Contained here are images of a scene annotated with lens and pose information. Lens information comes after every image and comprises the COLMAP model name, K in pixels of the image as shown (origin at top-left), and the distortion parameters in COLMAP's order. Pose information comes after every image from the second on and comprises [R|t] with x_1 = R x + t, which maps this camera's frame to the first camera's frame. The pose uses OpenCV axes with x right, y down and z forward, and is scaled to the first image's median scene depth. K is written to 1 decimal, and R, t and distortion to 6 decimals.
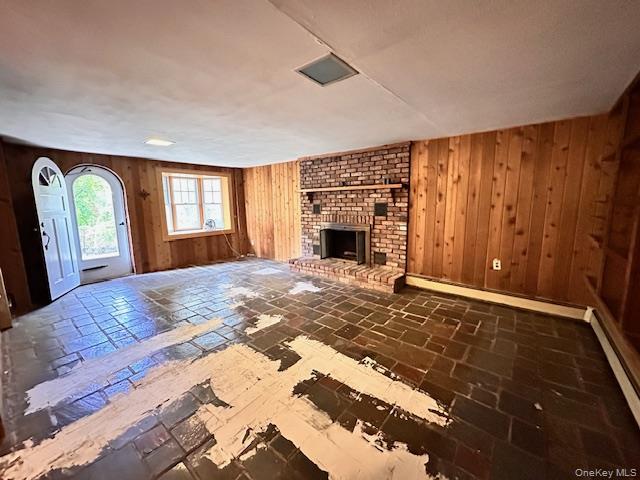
lens RADIAL K [[255.5, 0, 321.1], [0, 255.5, 239.1], [0, 0, 1]] dist [0.002105, -0.000186]
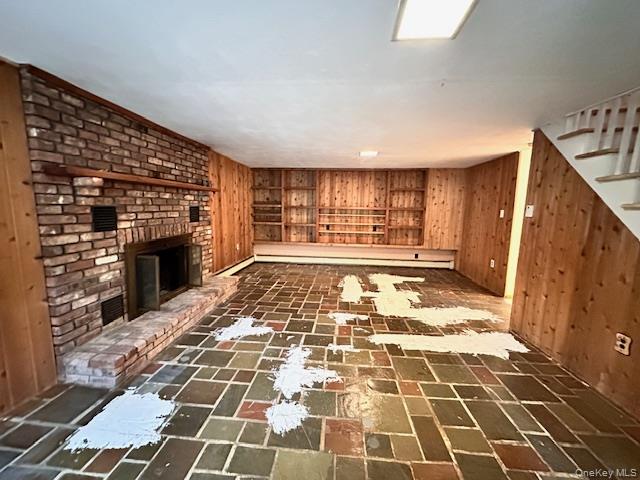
lens RADIAL K [[255.5, 0, 321.1], [0, 255.5, 239.1], [0, 0, 1]] dist [0.002105, -0.000186]
pose [[-0.565109, -0.100543, 0.818867, -0.696562], [0.109483, 0.974629, 0.195223, -0.151310], [-0.817720, 0.199975, -0.539763, 1.106274]]
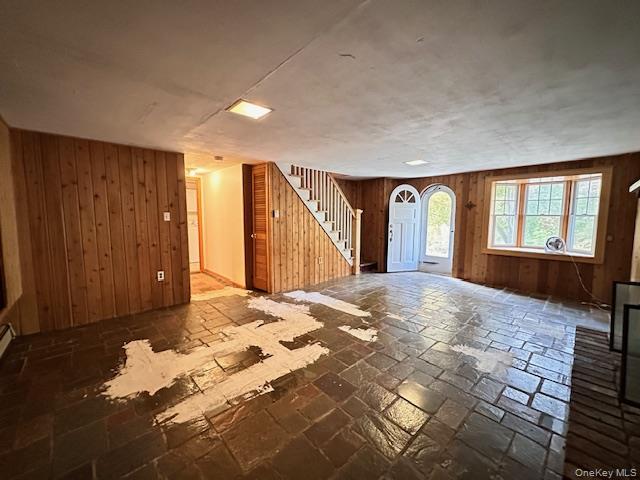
lens RADIAL K [[255.5, 0, 321.1], [0, 255.5, 239.1], [0, 0, 1]] dist [0.002105, -0.000186]
pose [[-0.122792, 0.105145, -0.986847, 0.511234], [-0.148306, 0.981262, 0.123003, -0.090563], [0.981289, 0.161459, -0.104898, 0.618443]]
